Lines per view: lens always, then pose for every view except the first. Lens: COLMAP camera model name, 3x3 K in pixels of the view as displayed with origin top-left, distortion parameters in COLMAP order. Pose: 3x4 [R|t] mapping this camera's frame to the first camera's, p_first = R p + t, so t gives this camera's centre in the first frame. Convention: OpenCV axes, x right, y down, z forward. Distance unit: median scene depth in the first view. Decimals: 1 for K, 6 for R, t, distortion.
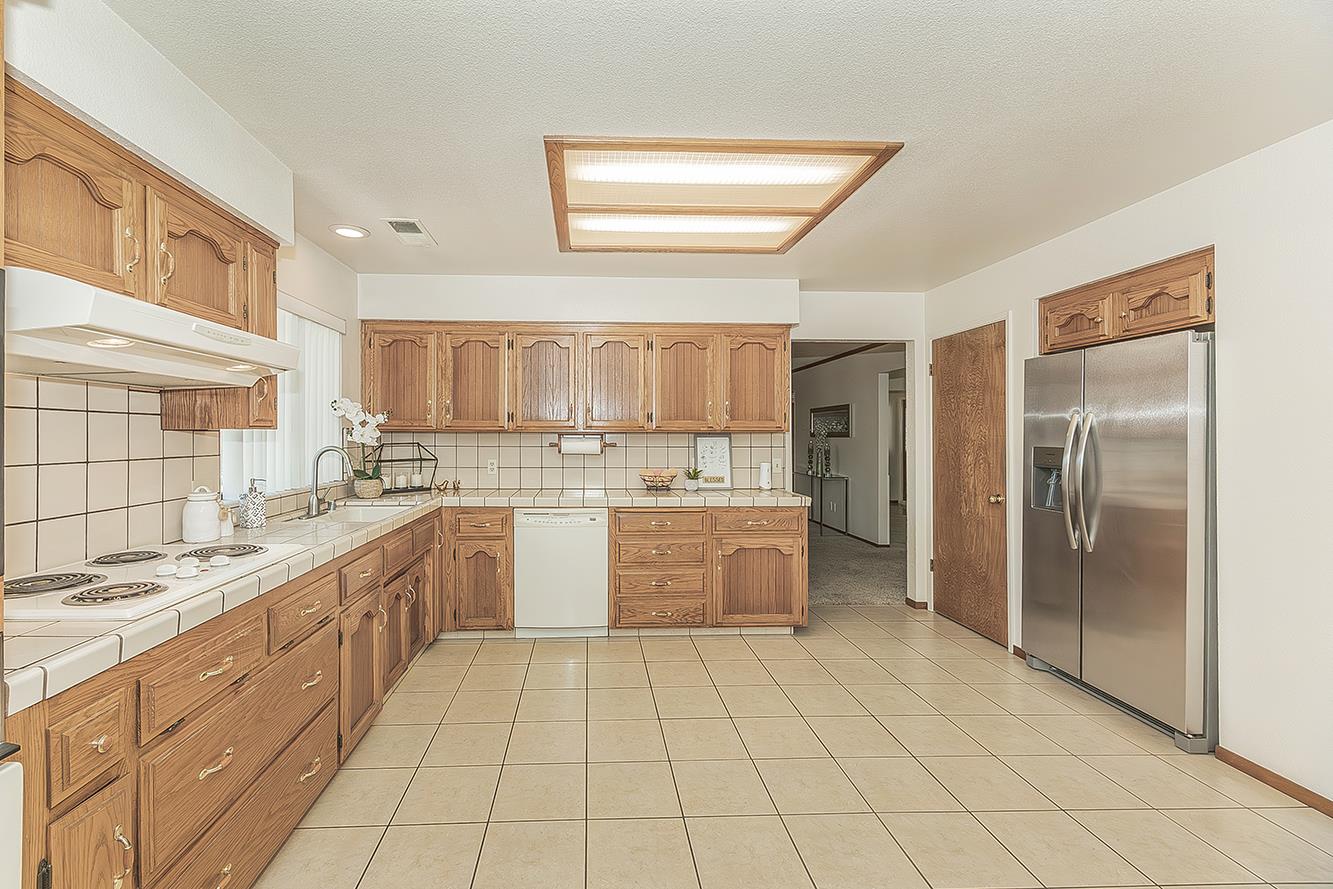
lens RADIAL K [[581.2, 0, 635.5], [0, 581.2, 428.3], [0, 0, 1]] dist [-0.001005, -0.000029]
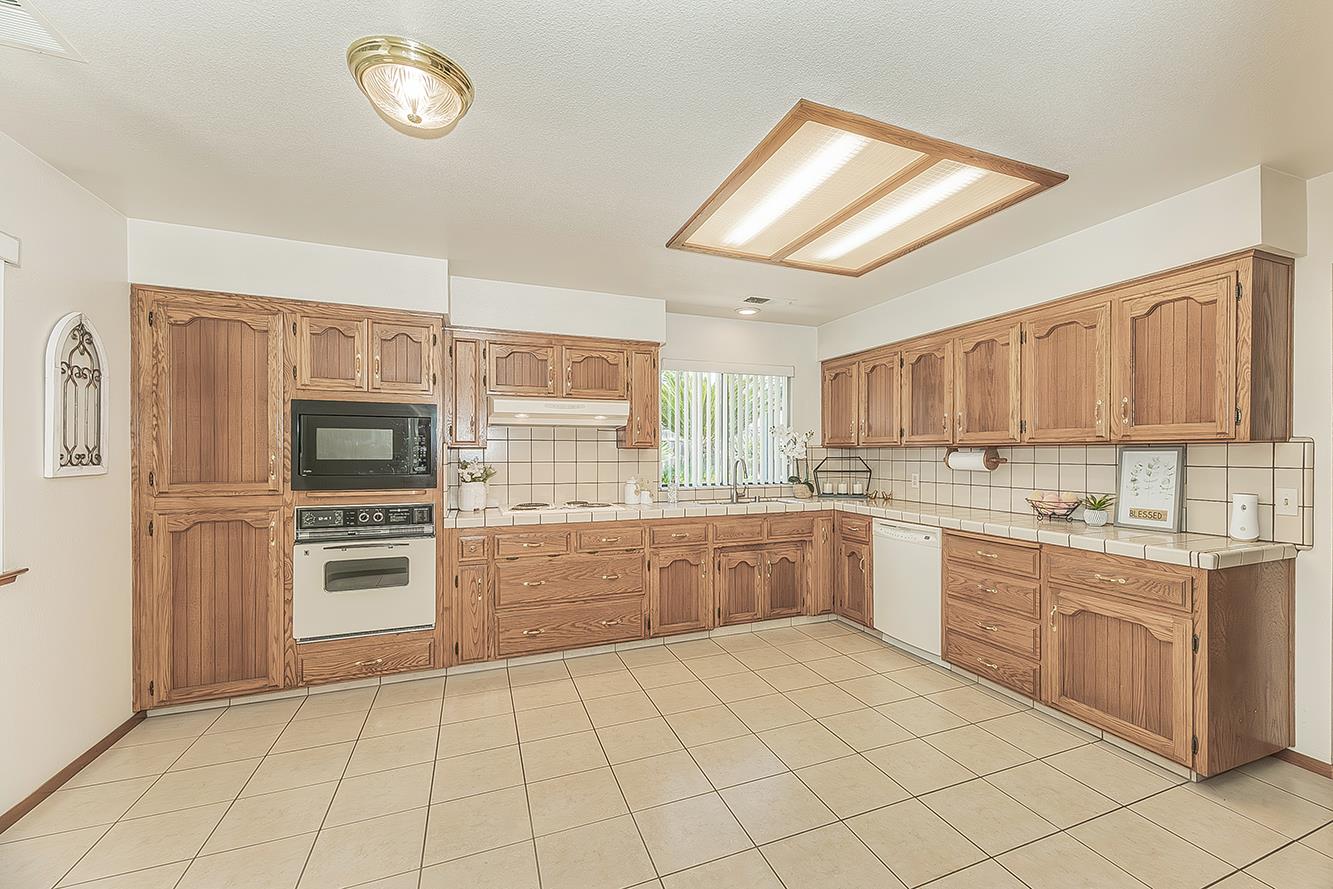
lens RADIAL K [[559.4, 0, 671.8], [0, 559.4, 451.2], [0, 0, 1]] dist [0.001846, 0.000251]
pose [[0.304095, -0.004232, -0.952632, 0.668668], [0.013930, 0.999903, 0.000005, 0.008840], [0.952540, -0.013272, 0.304124, 0.325215]]
